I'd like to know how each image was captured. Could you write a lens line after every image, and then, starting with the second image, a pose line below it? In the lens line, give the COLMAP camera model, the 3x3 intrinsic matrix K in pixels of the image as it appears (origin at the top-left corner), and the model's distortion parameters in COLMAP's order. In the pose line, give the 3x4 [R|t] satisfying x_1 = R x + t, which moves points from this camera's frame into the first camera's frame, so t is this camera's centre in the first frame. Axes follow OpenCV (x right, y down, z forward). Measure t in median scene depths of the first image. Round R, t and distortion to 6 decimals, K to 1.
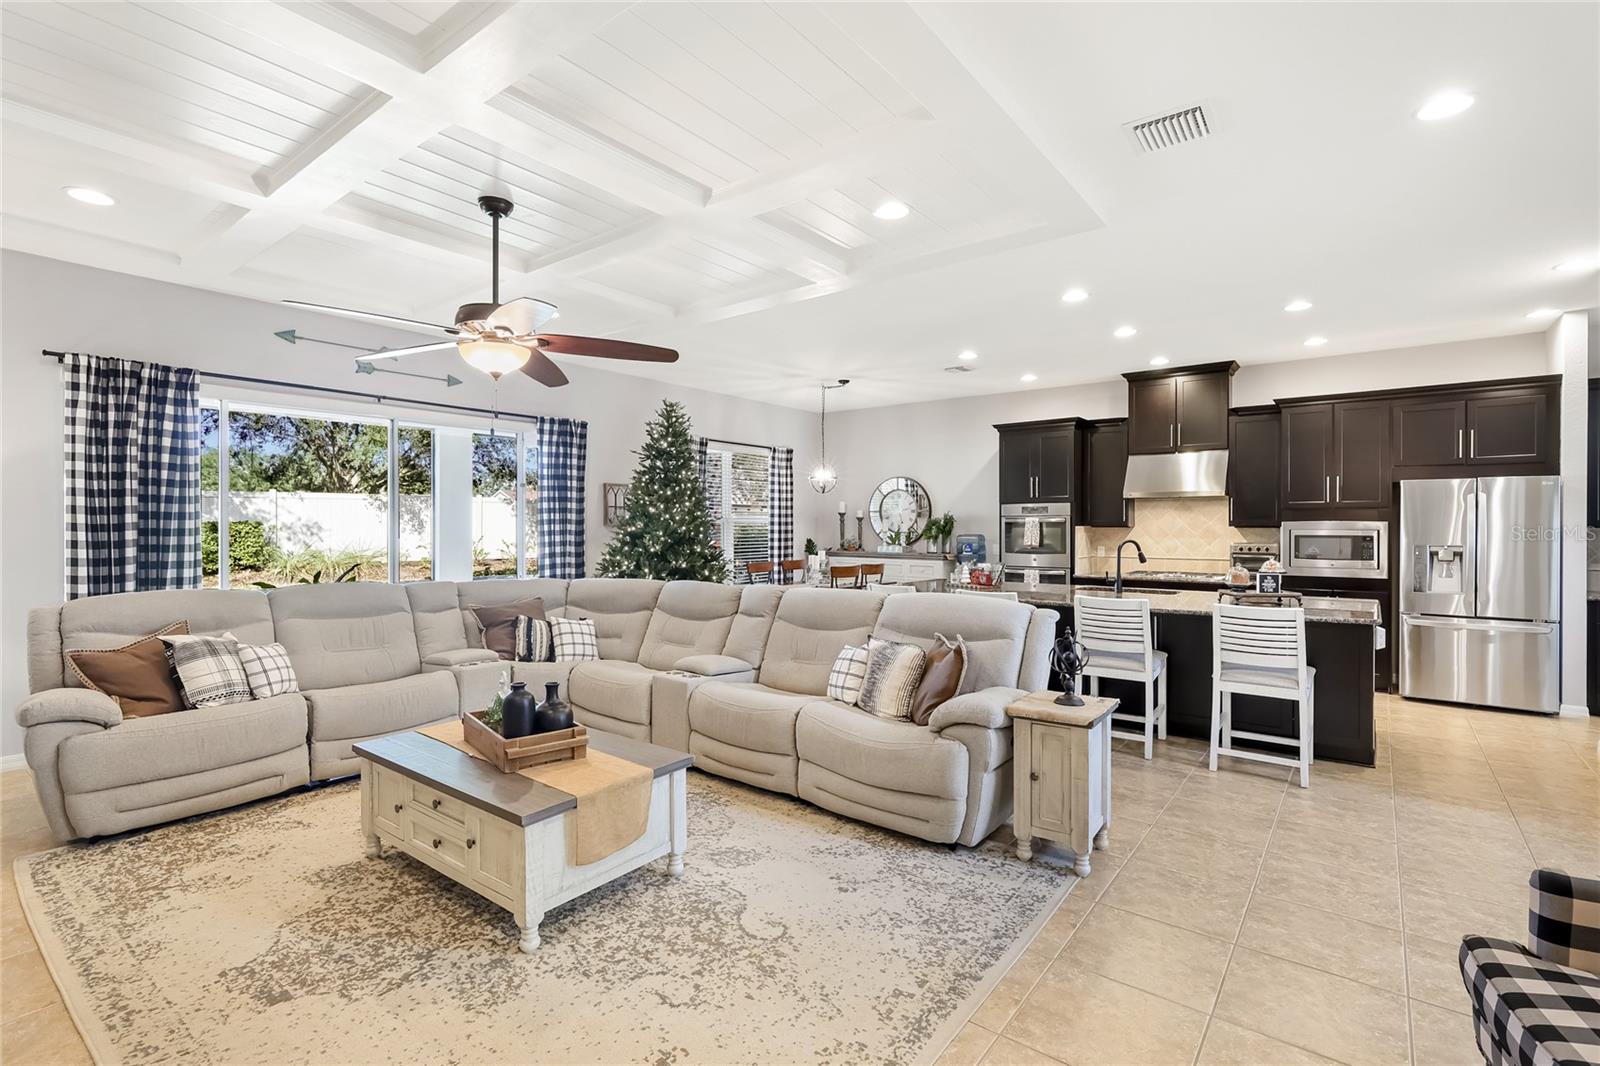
lens RADIAL K [[737.3, 0, 796.9], [0, 737.3, 529.8], [0, 0, 1]] dist [0.000219, 0.000299]
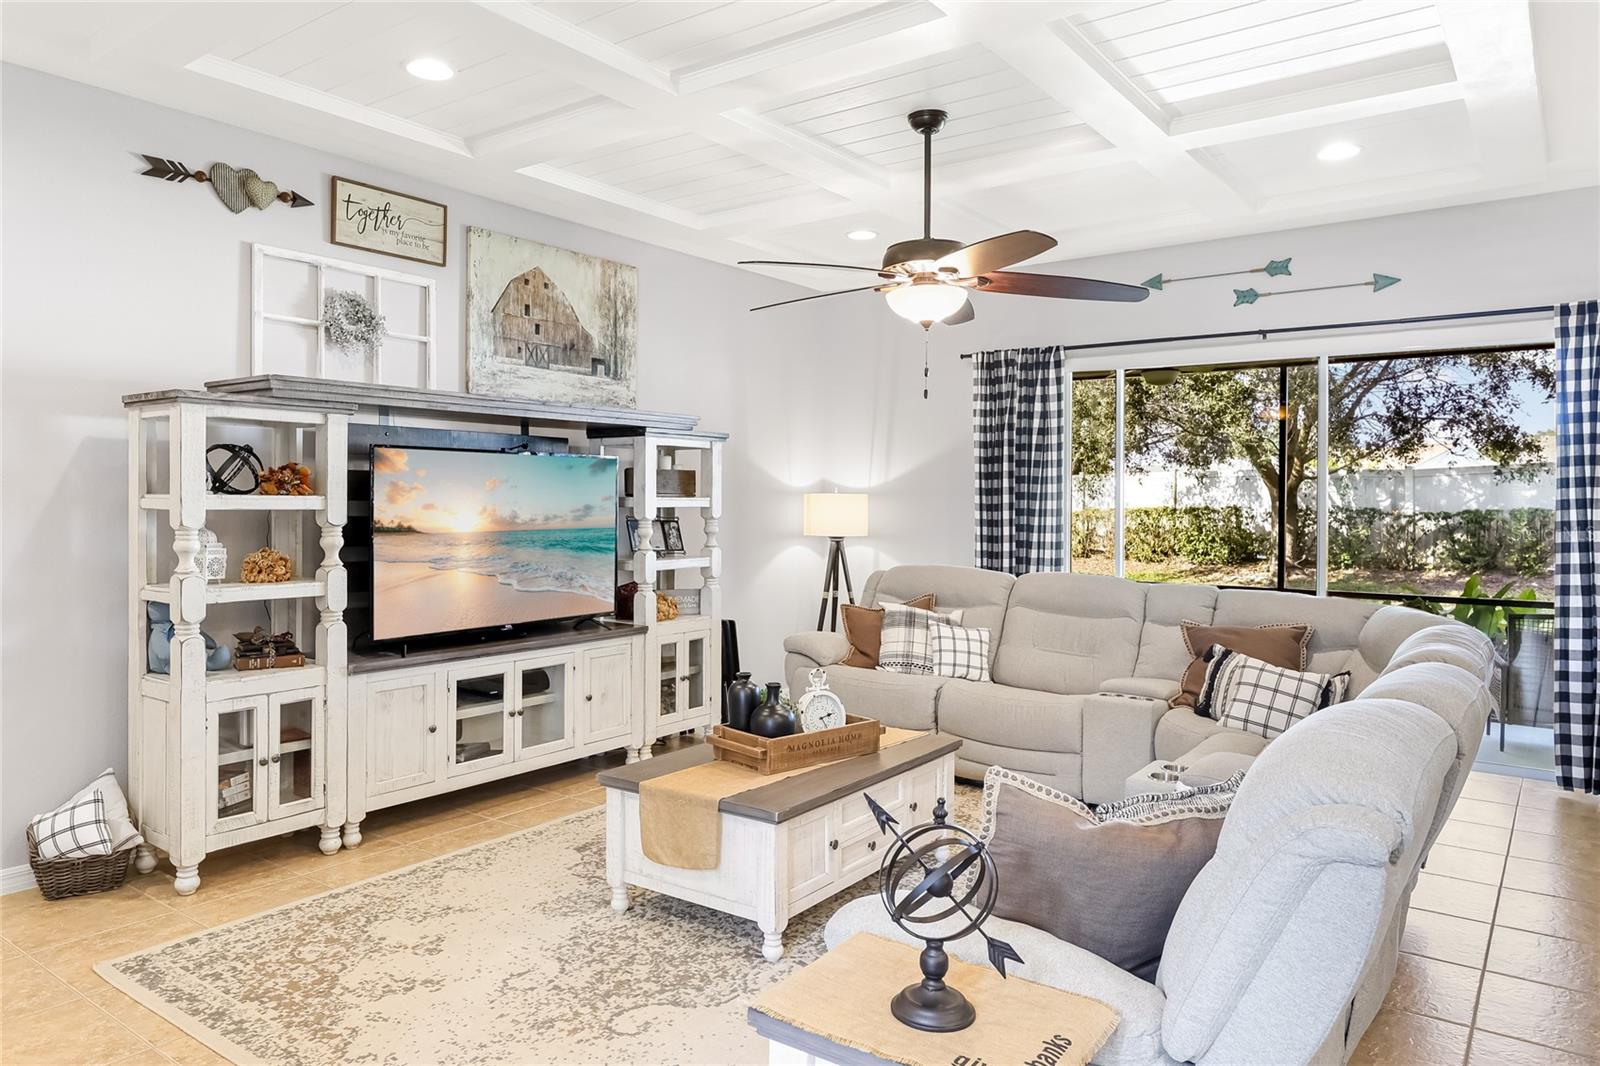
lens RADIAL K [[1058.6, 0, 762.4], [0, 1058.6, 506.6], [0, 0, 1]] dist [0.003464, -0.000103]
pose [[0.009650, 0.004311, -0.999944, 0.588428], [-0.013894, 0.999895, 0.004177, -0.005561], [0.999857, 0.013853, 0.009708, 0.610390]]
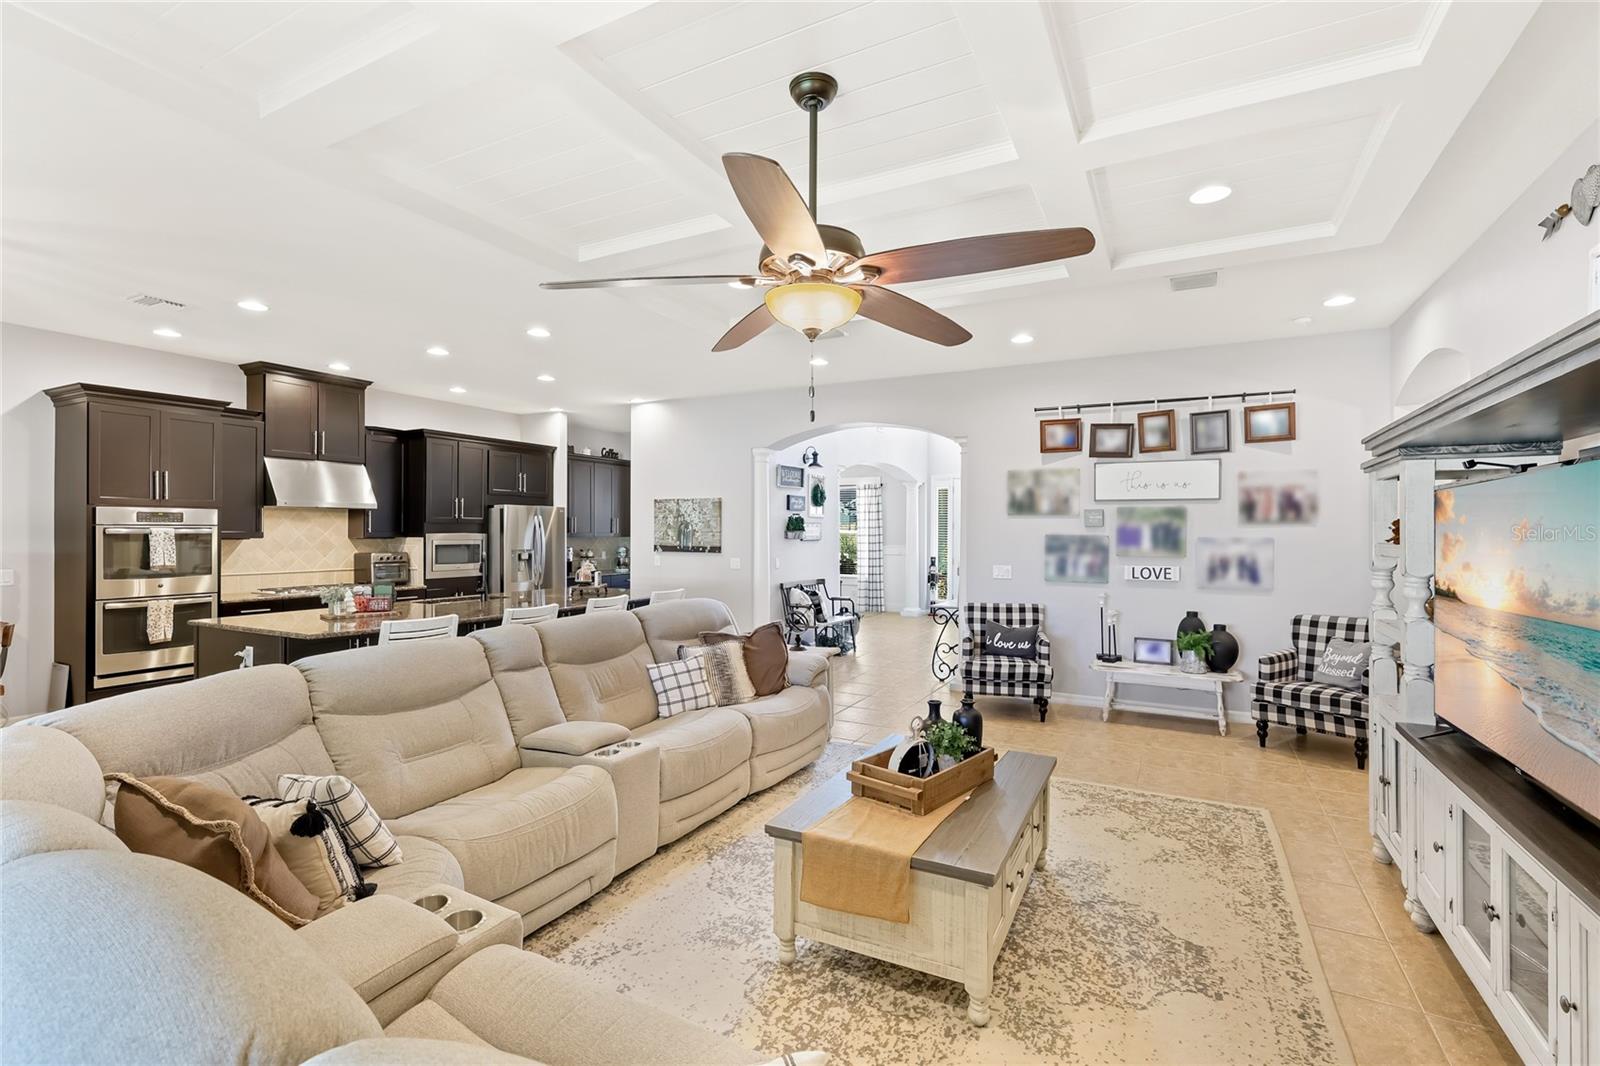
lens RADIAL K [[724.7, 0, 803.7], [0, 724.7, 530.5], [0, 0, 1]] dist [0.000692, 0.000069]
pose [[-0.177976, 0.000529, 0.984035, -0.815051], [0.002786, 0.999996, -0.000033, -0.019594], [-0.984031, 0.002736, -0.177977, 0.854074]]
